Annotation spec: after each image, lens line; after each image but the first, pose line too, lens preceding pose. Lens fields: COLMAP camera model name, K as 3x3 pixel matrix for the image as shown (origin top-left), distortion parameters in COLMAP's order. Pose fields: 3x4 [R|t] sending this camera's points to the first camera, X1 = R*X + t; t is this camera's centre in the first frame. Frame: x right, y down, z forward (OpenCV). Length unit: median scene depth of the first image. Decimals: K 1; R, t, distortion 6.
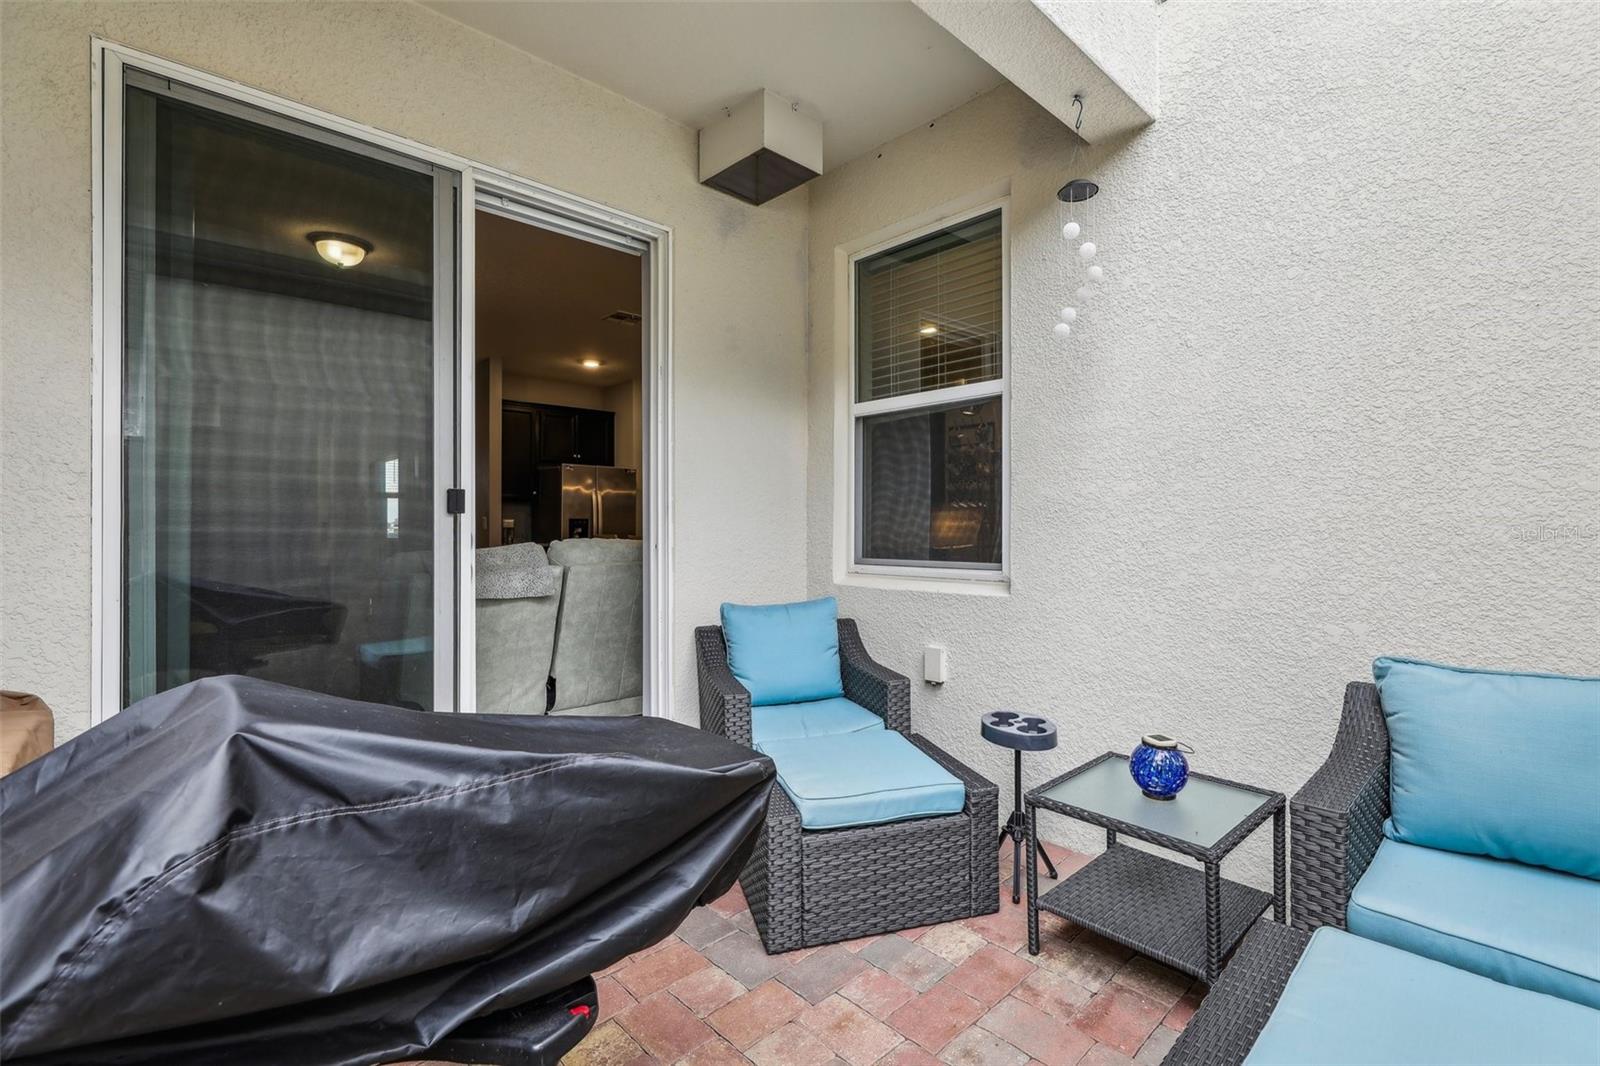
lens RADIAL K [[733.1, 0, 803.3], [0, 733.1, 528.1], [0, 0, 1]] dist [0.001322, -0.000363]
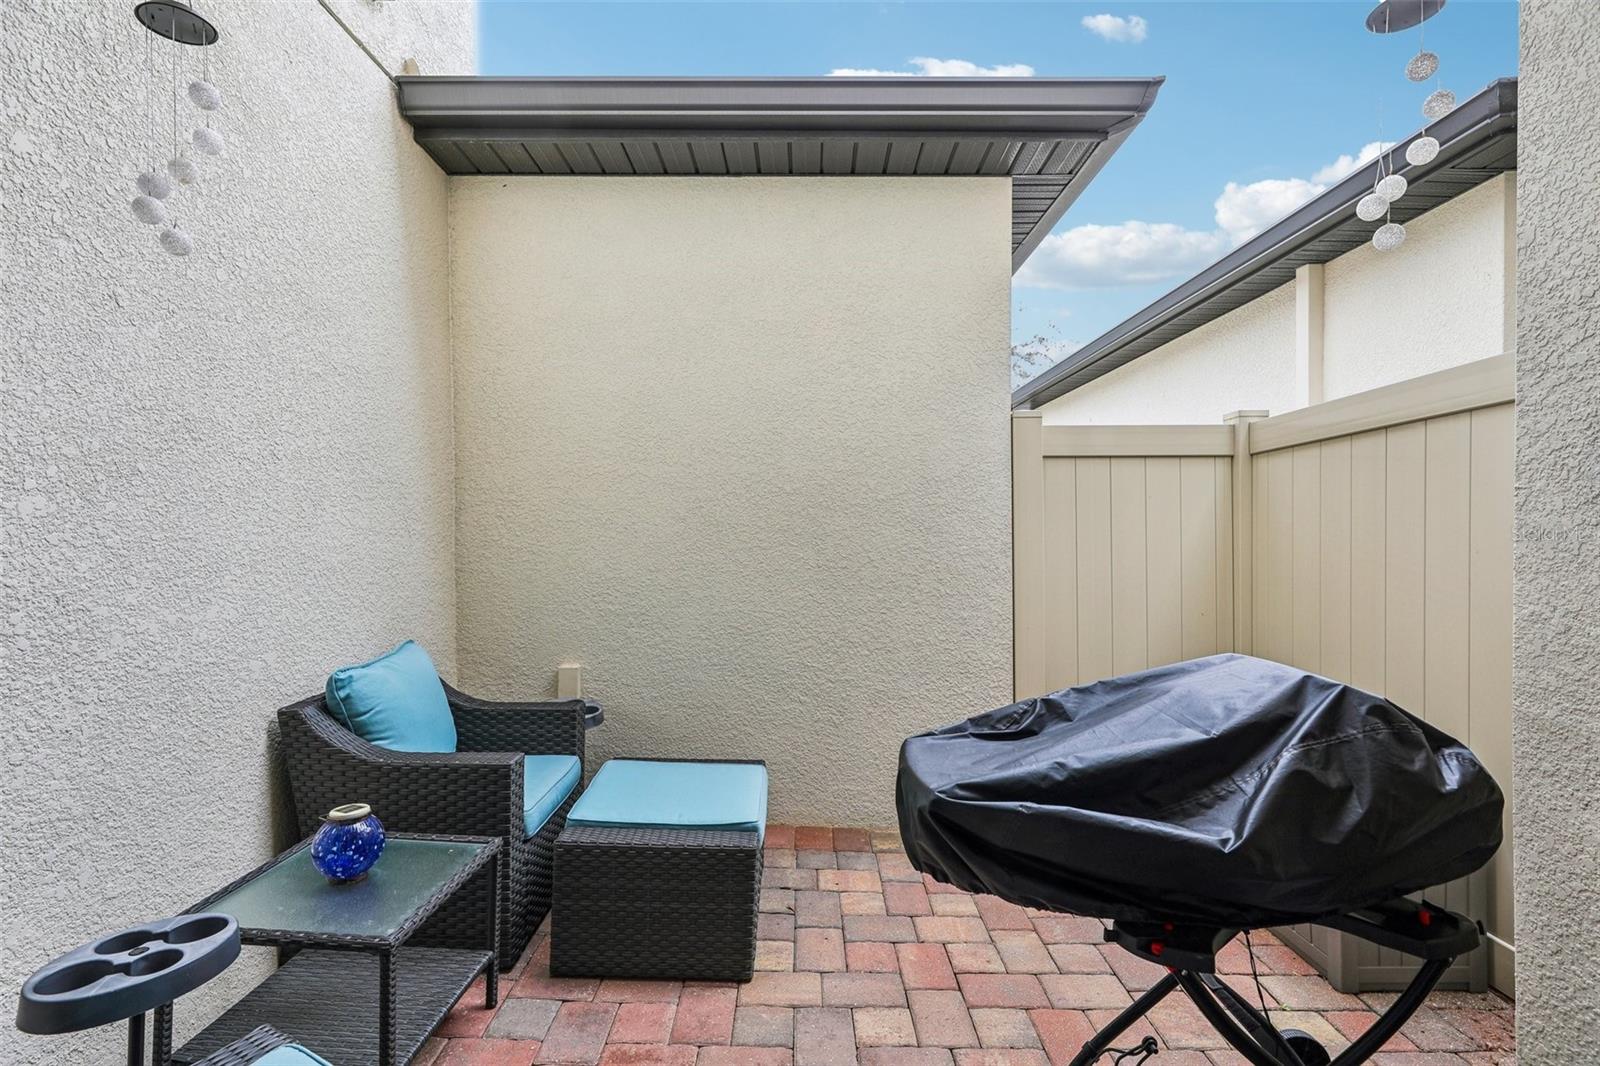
lens RADIAL K [[733.1, 0, 803.3], [0, 733.1, 528.1], [0, 0, 1]] dist [0.001322, -0.000363]
pose [[-0.730747, 0.001435, 0.682647, -0.432795], [0.004411, 0.999987, 0.002621, -0.038777], [-0.682634, 0.004926, -0.730744, 1.114620]]
